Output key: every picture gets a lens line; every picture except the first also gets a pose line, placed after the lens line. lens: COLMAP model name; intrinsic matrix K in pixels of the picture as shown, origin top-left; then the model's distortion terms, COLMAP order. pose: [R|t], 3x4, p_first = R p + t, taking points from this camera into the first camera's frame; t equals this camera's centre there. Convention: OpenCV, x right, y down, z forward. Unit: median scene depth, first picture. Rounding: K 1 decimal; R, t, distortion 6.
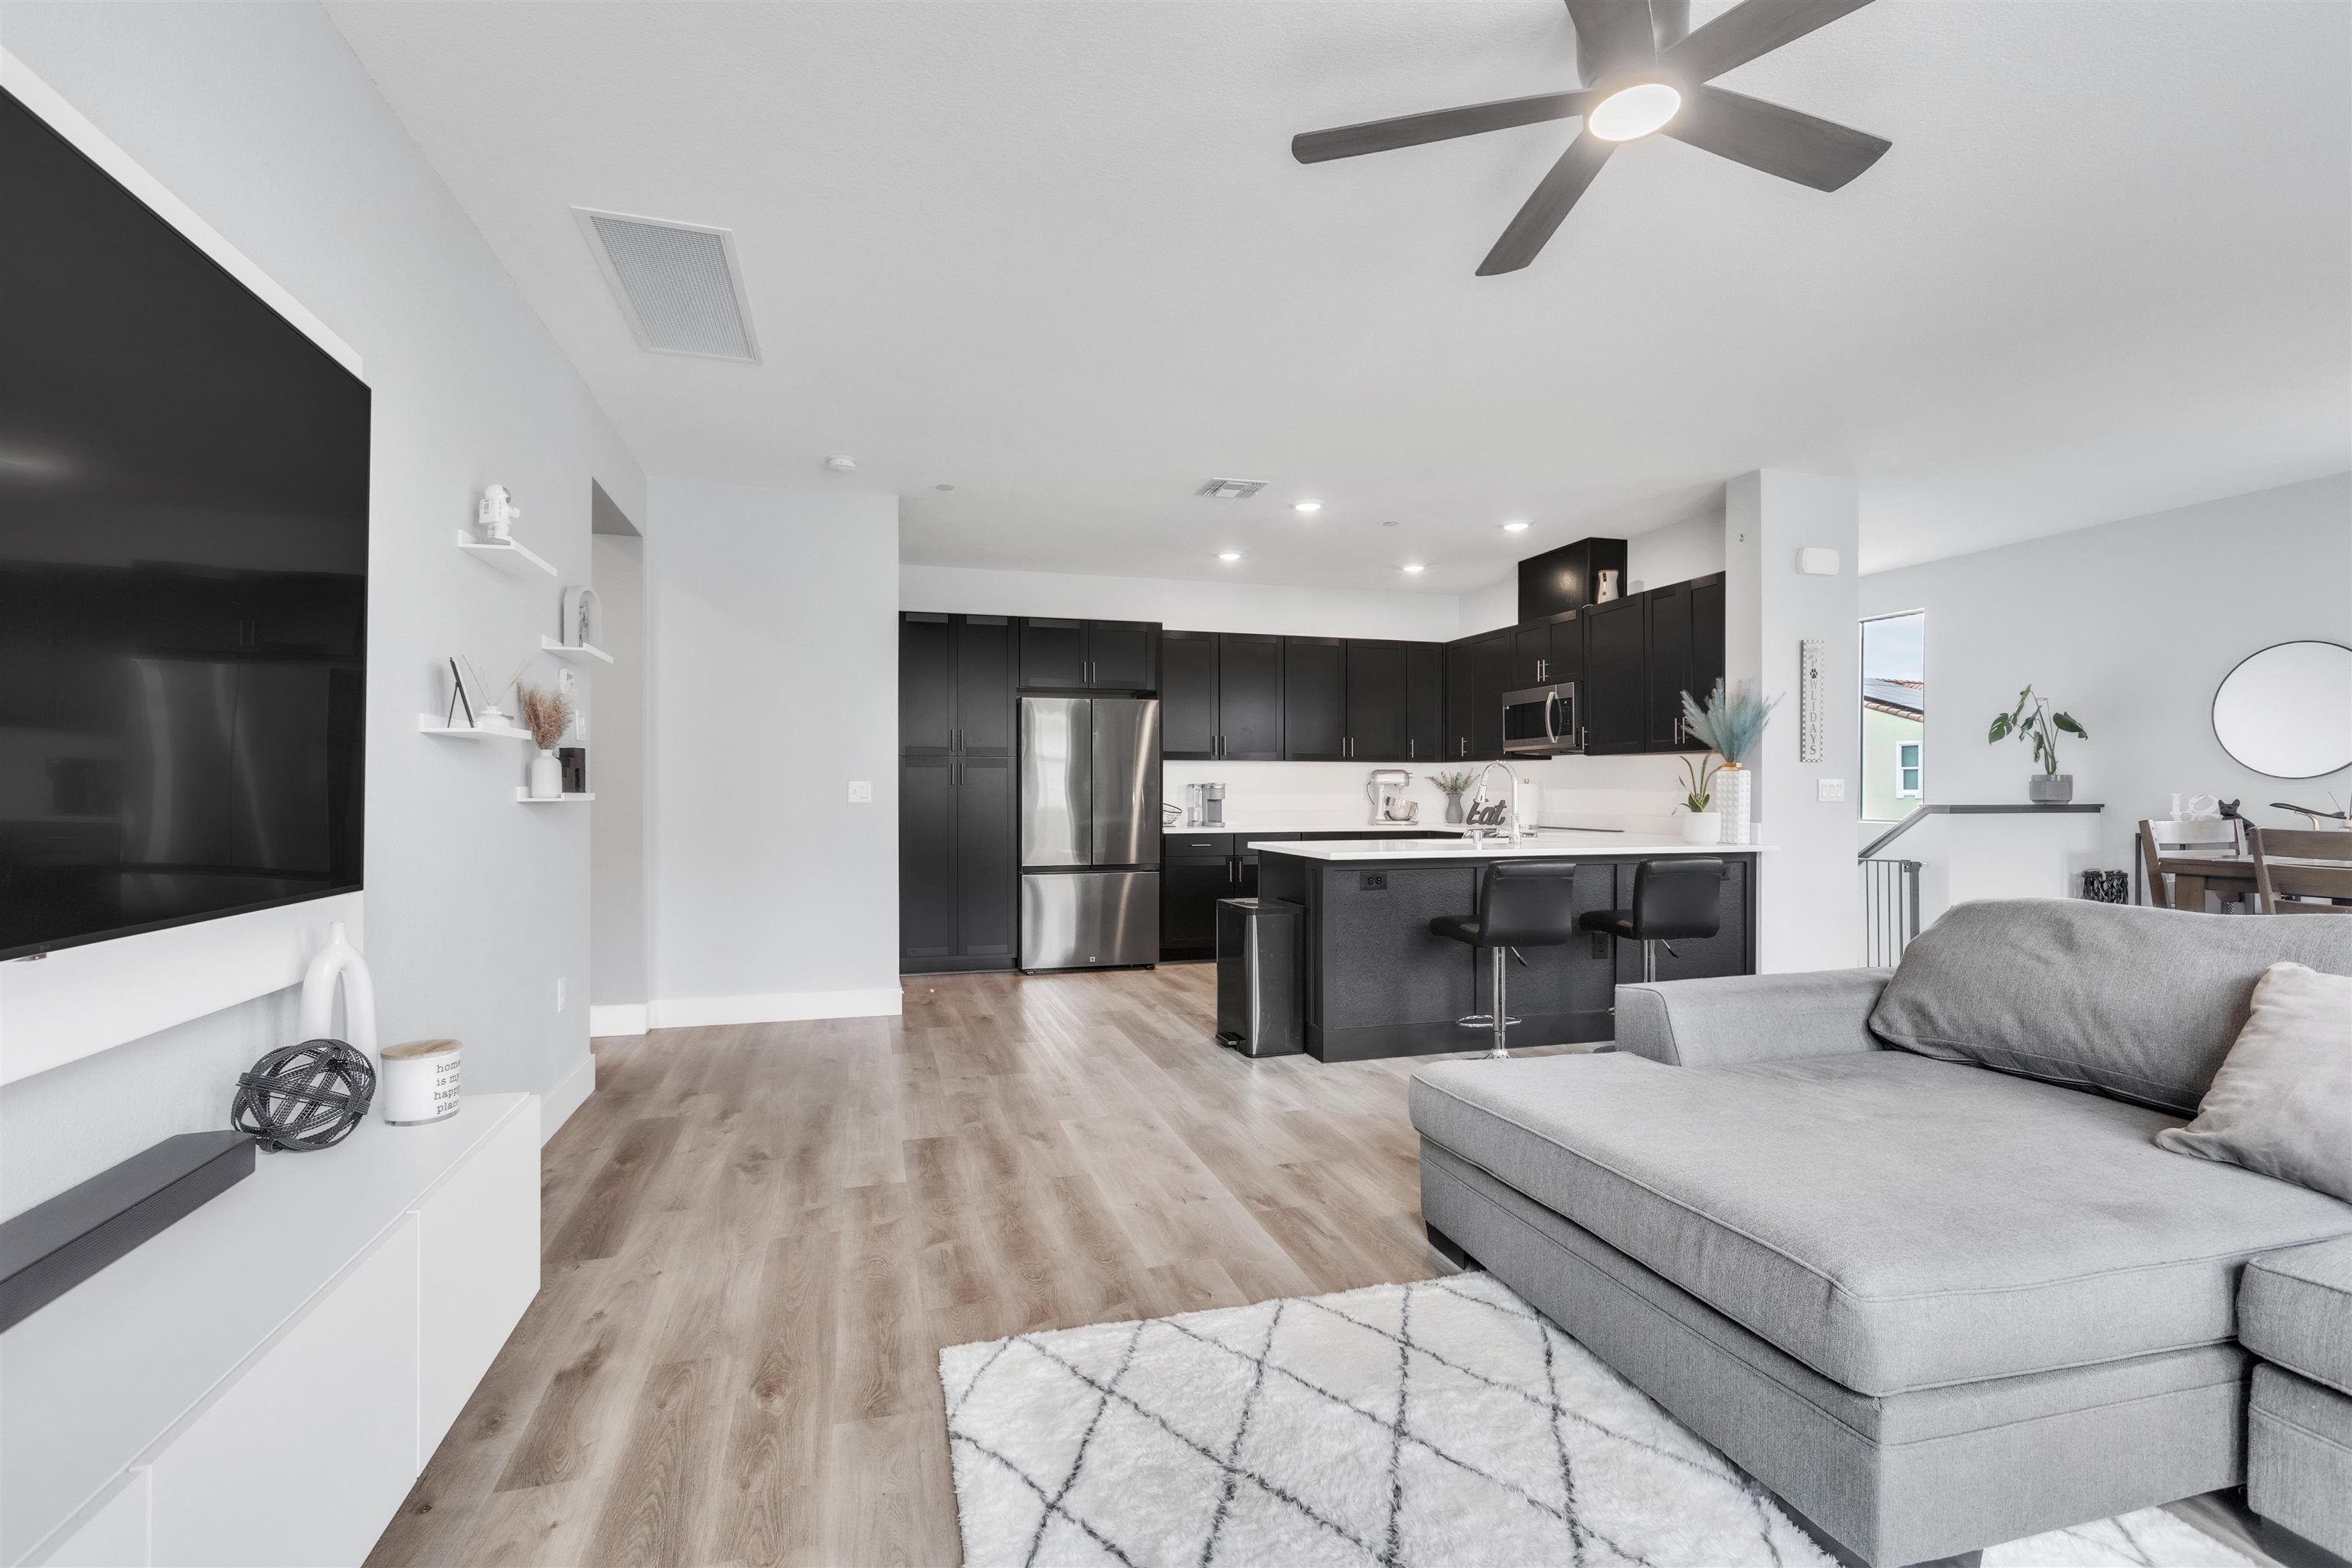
lens RADIAL K [[1095.7, 0, 1176.6], [0, 1095.7, 786.6], [0, 0, 1]] dist [0.013477, 0.001351]
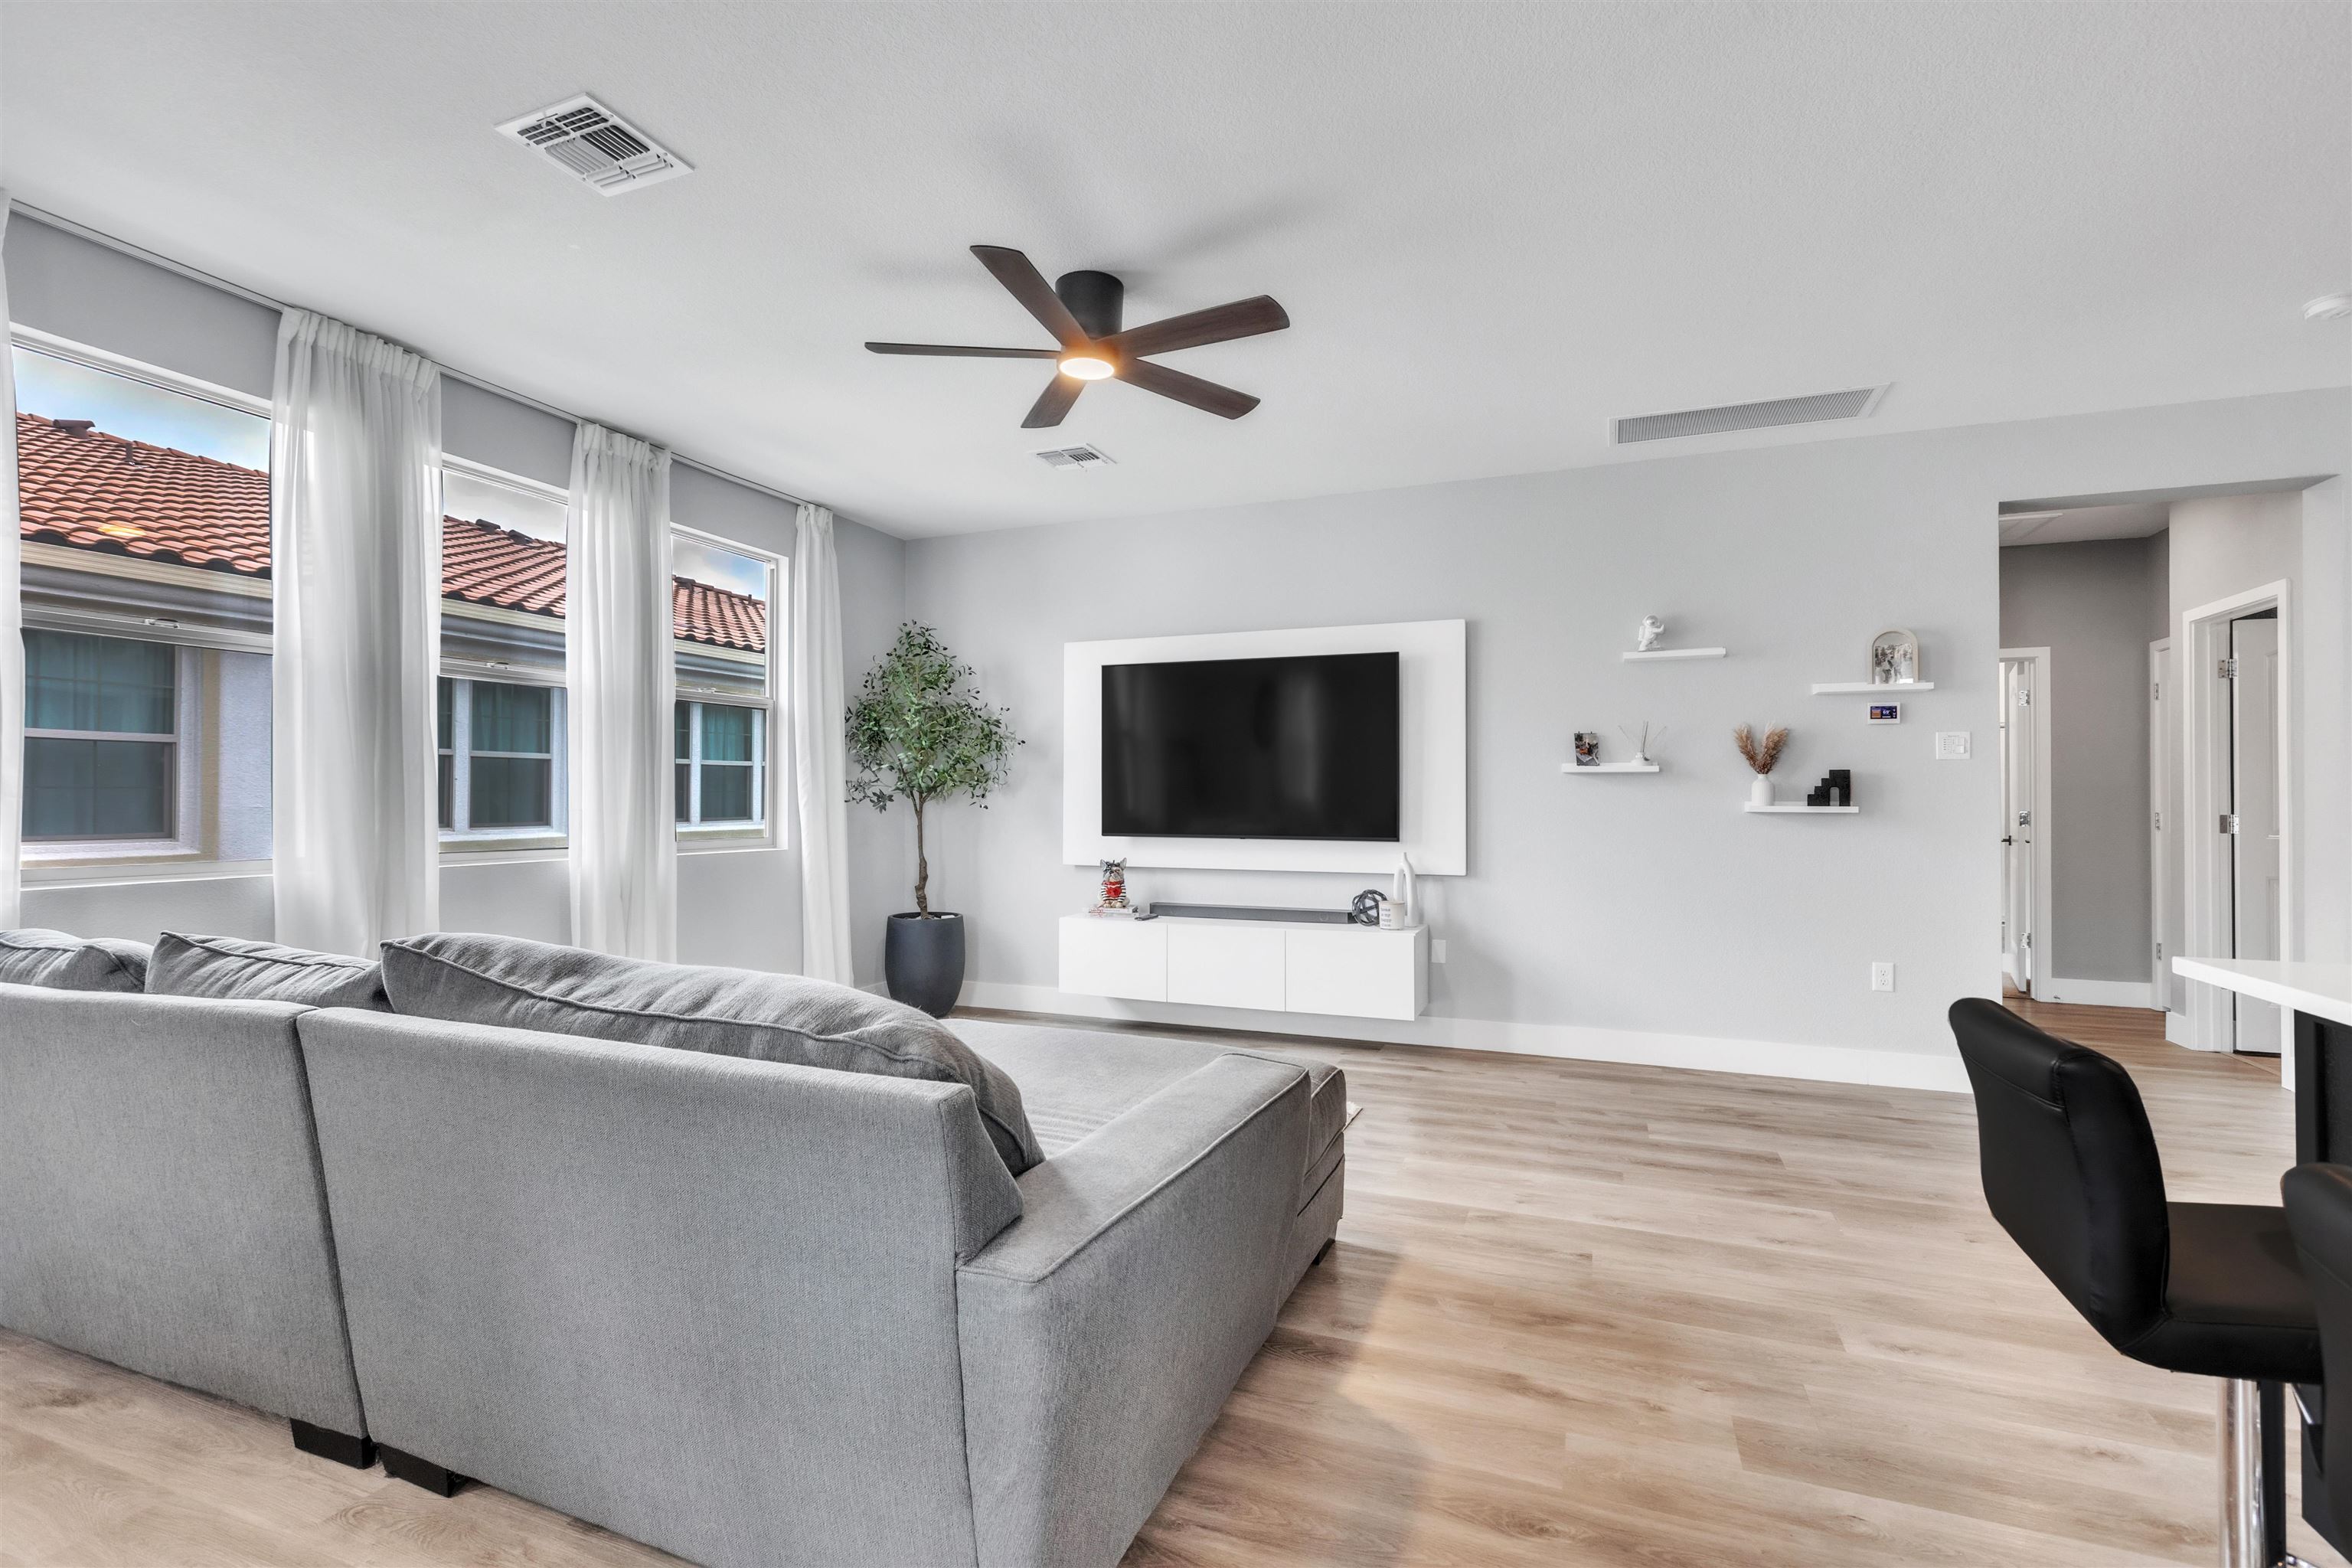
lens RADIAL K [[1095.7, 0, 1172.8], [0, 1095.7, 793.0], [0, 0, 1]] dist [0.013477, 0.001351]
pose [[-0.629388, -0.005538, -0.777072, 0.933460], [-0.002024, 0.999983, -0.005487, -0.005297], [0.777089, -0.001881, -0.629388, 1.251788]]
